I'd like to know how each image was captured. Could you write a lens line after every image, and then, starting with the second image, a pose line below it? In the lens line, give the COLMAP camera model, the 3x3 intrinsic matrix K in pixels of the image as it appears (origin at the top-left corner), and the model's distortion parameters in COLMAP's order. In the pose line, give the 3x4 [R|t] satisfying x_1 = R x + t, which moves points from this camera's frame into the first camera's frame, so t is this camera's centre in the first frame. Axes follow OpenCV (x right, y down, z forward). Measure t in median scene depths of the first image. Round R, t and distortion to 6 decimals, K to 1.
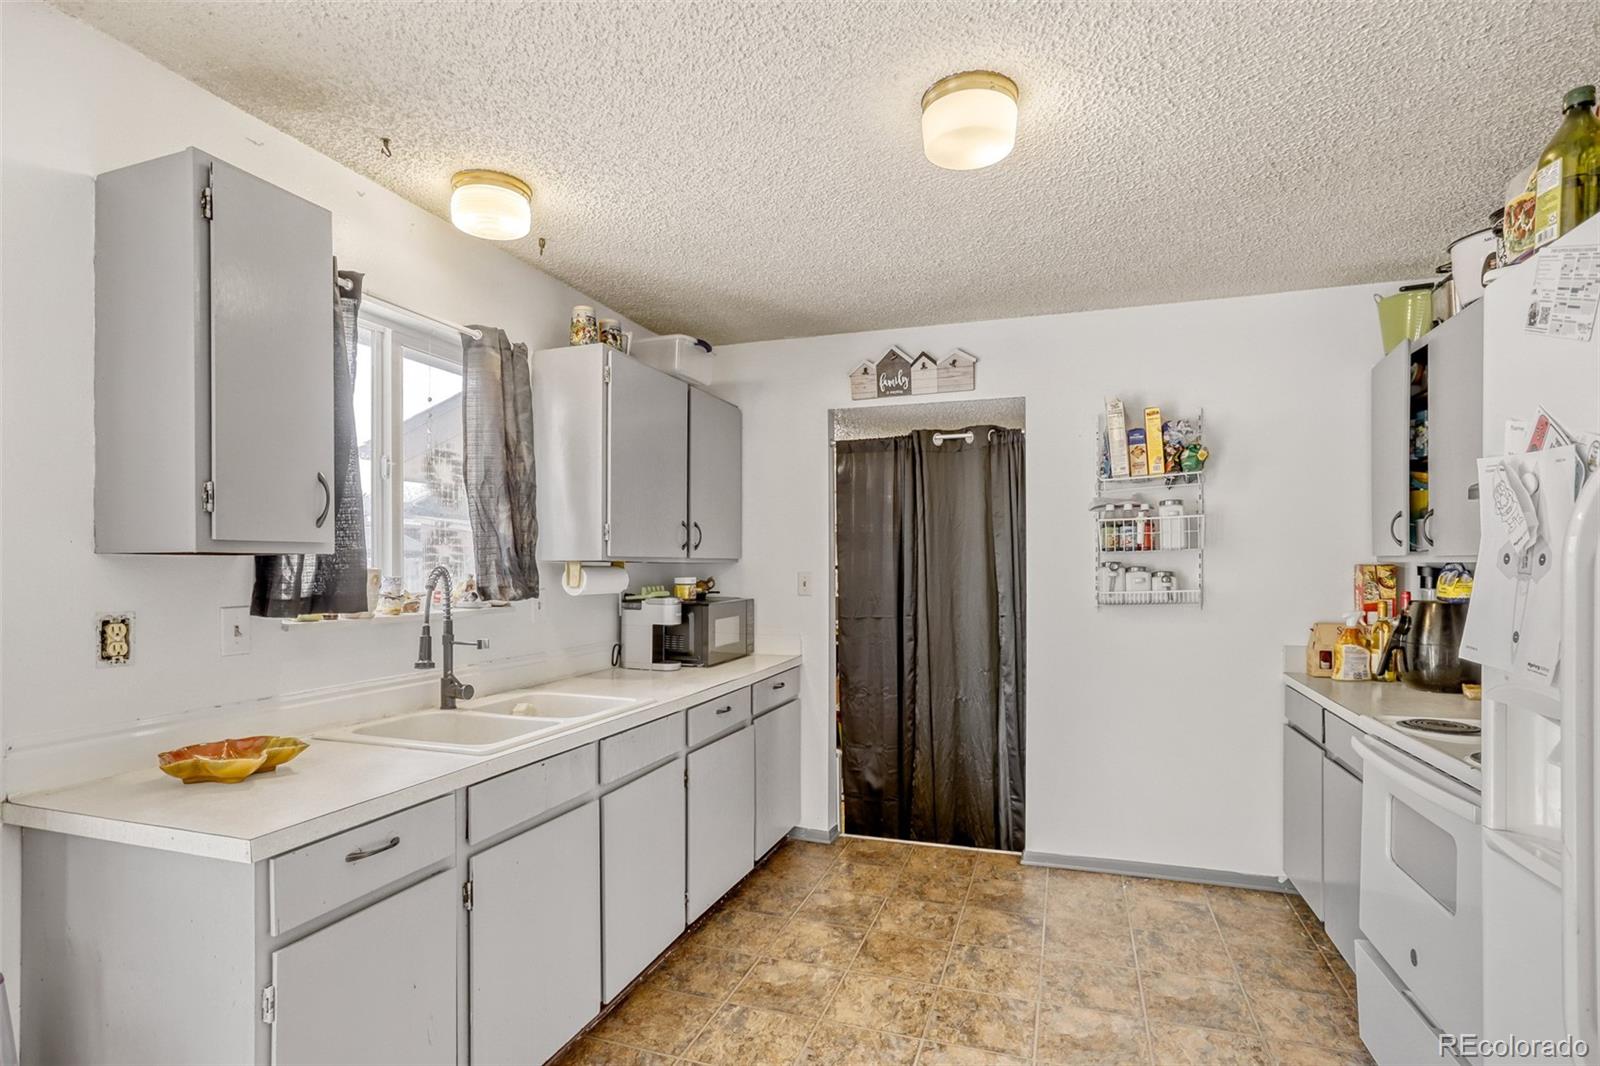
lens RADIAL K [[786.6, 0, 801.1], [0, 786.6, 578.0], [0, 0, 1]] dist [-0.022204, 0.001649]
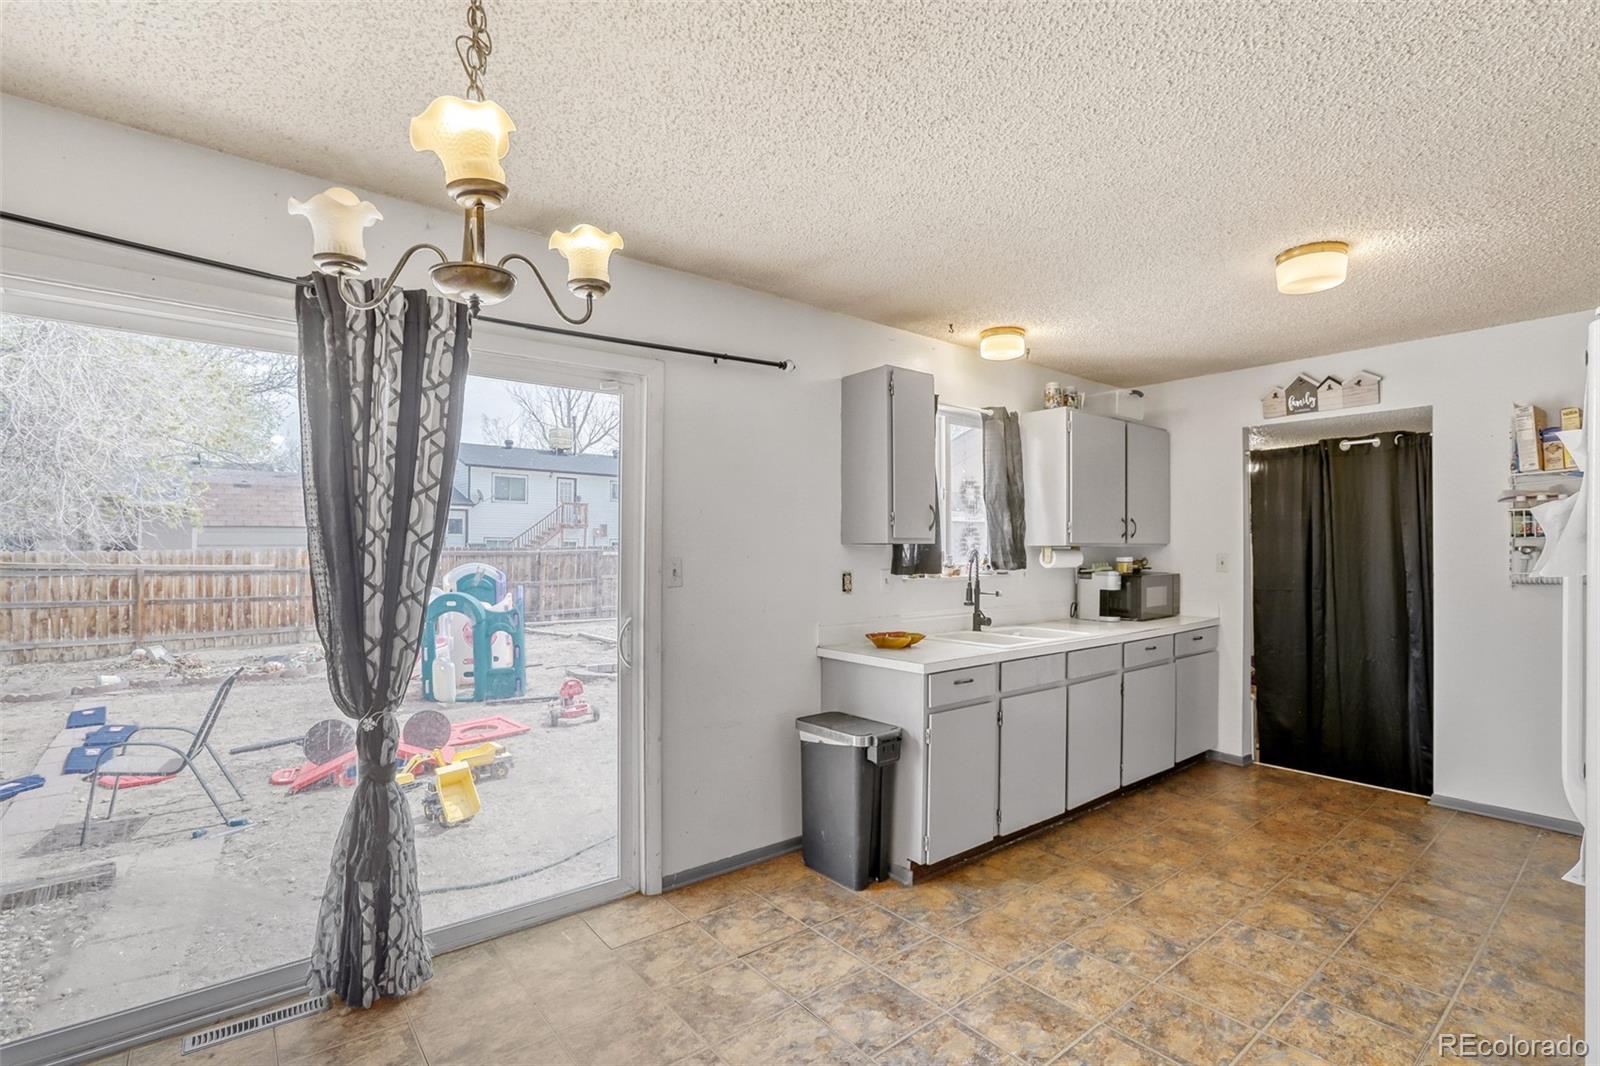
lens RADIAL K [[751.1, 0, 794.7], [0, 751.1, 547.4], [0, 0, 1]] dist [-0.028654, 0.006615]
pose [[0.842038, 0.000718, -0.539418, 0.083999], [-0.008062, 0.999904, -0.011254, 0.002106], [0.539358, 0.013825, 0.841963, -0.477732]]
